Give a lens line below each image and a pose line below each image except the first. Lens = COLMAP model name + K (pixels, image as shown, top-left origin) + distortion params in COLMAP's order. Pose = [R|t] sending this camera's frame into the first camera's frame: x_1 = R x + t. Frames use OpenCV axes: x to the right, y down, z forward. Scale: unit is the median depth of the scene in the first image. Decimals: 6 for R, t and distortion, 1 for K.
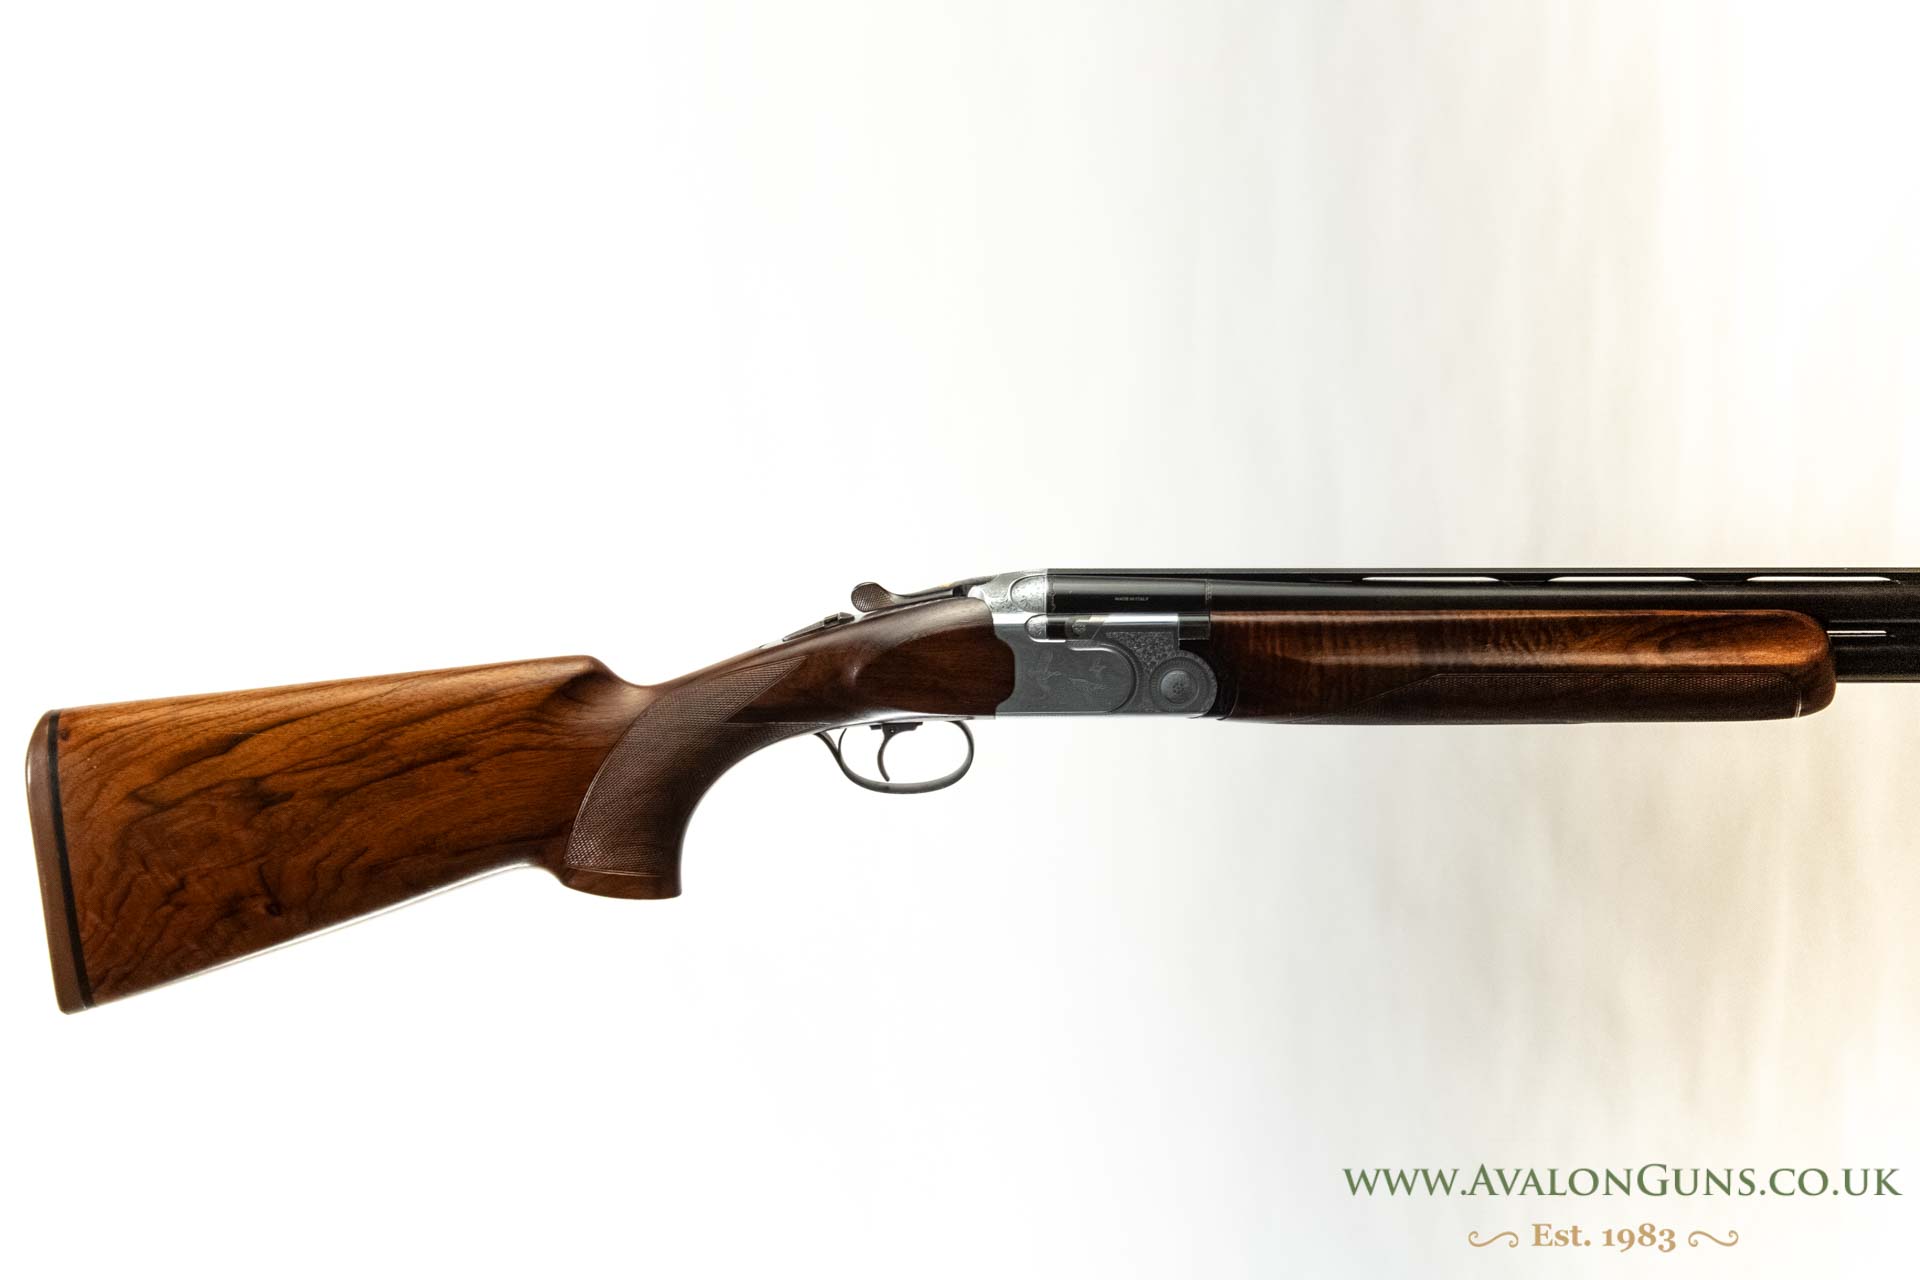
lens RADIAL K [[4544.1, 0, 960.0], [0, 4544.1, 640.2], [0, 0, 1]] dist [0.009923, 0.000000]
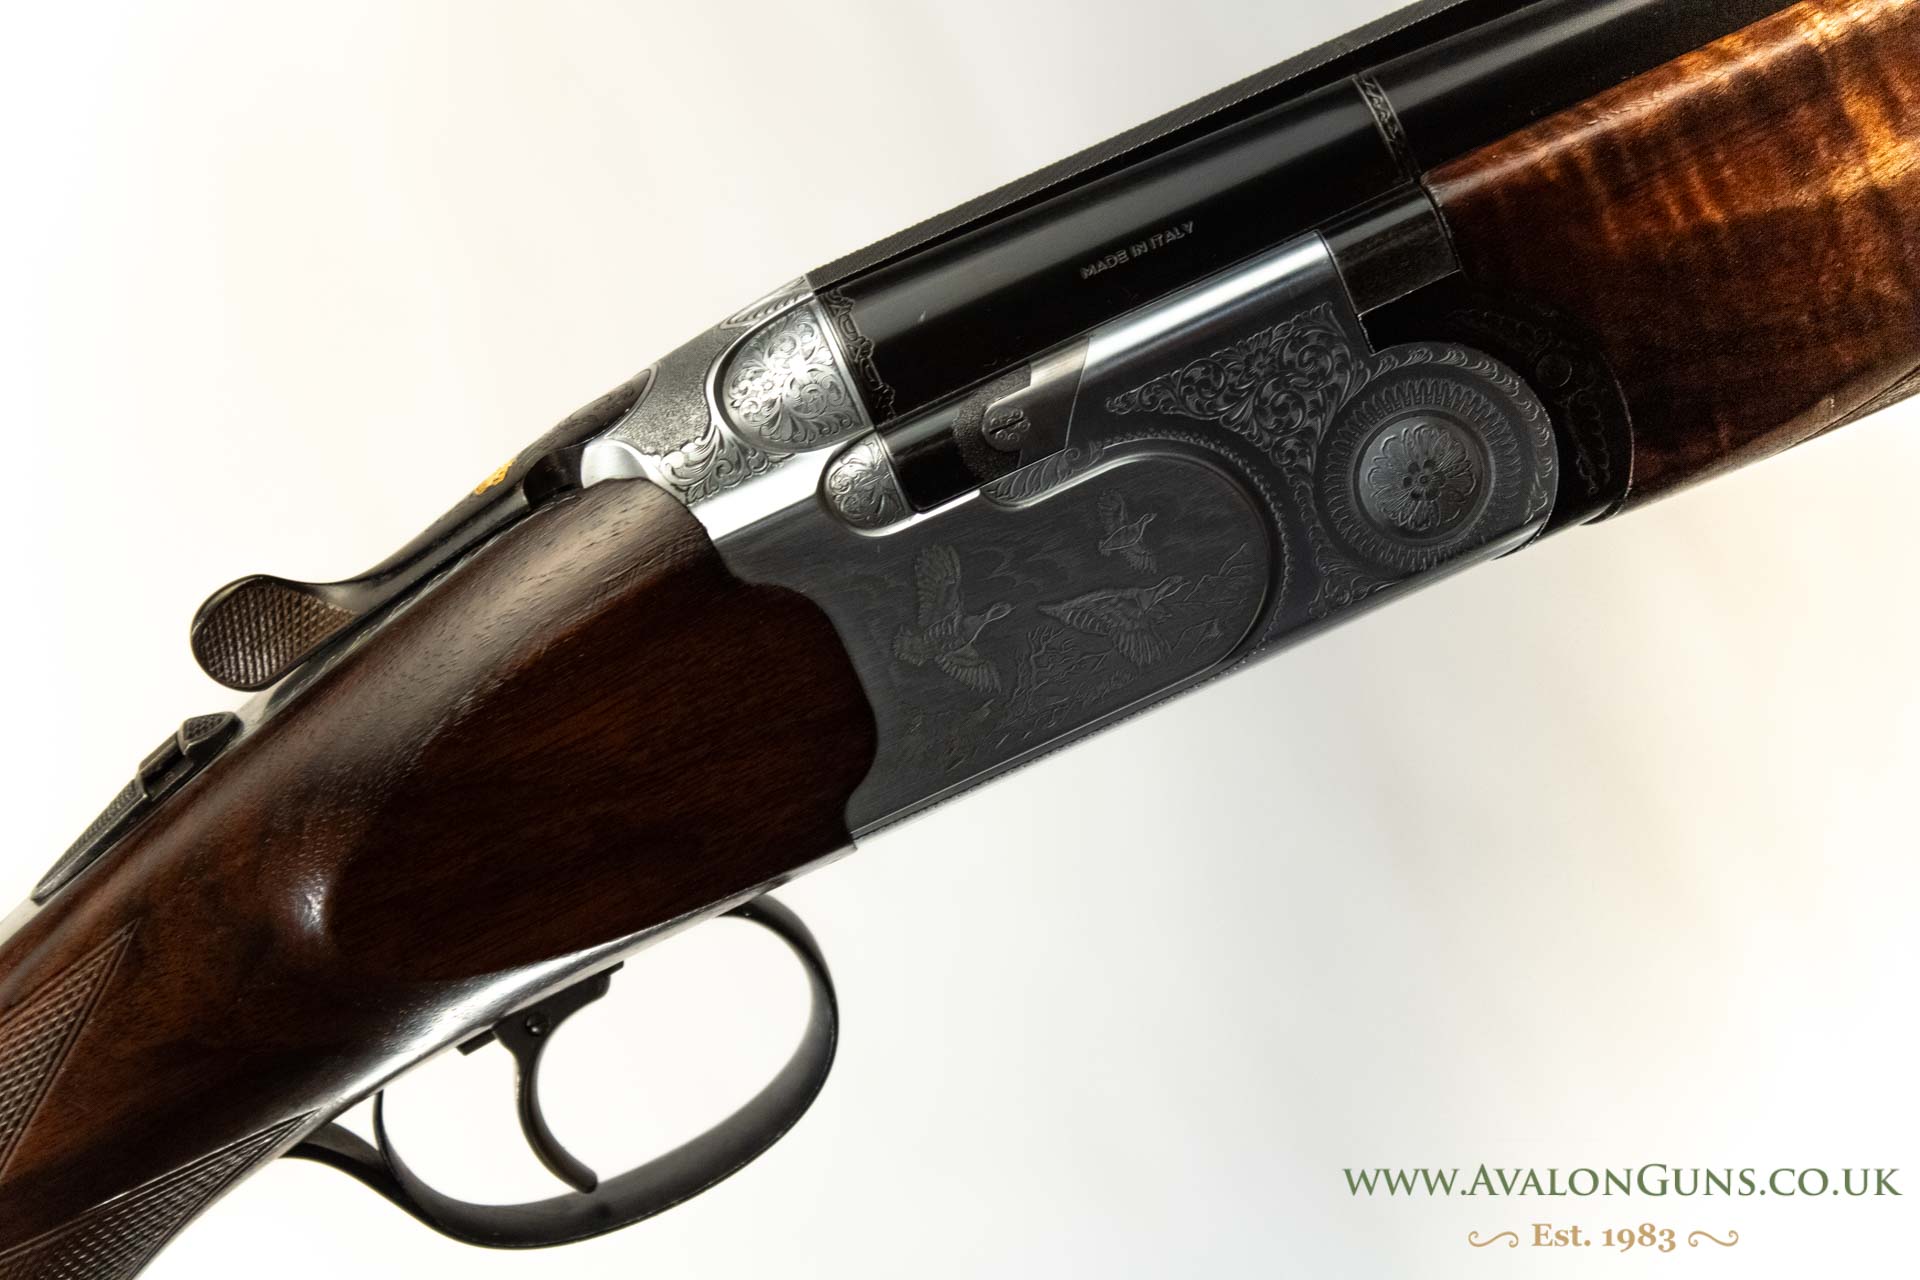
lens RADIAL K [[4624.6, 0, 961.1], [0, 4624.6, 638.8], [0, 0, 1]] dist [0.085654, 0.000000]
pose [[0.911638, -0.407438, 0.053956, 0.003679], [0.404209, 0.912584, 0.061693, -0.009249], [-0.074375, -0.034432, 0.996636, 0.723113]]
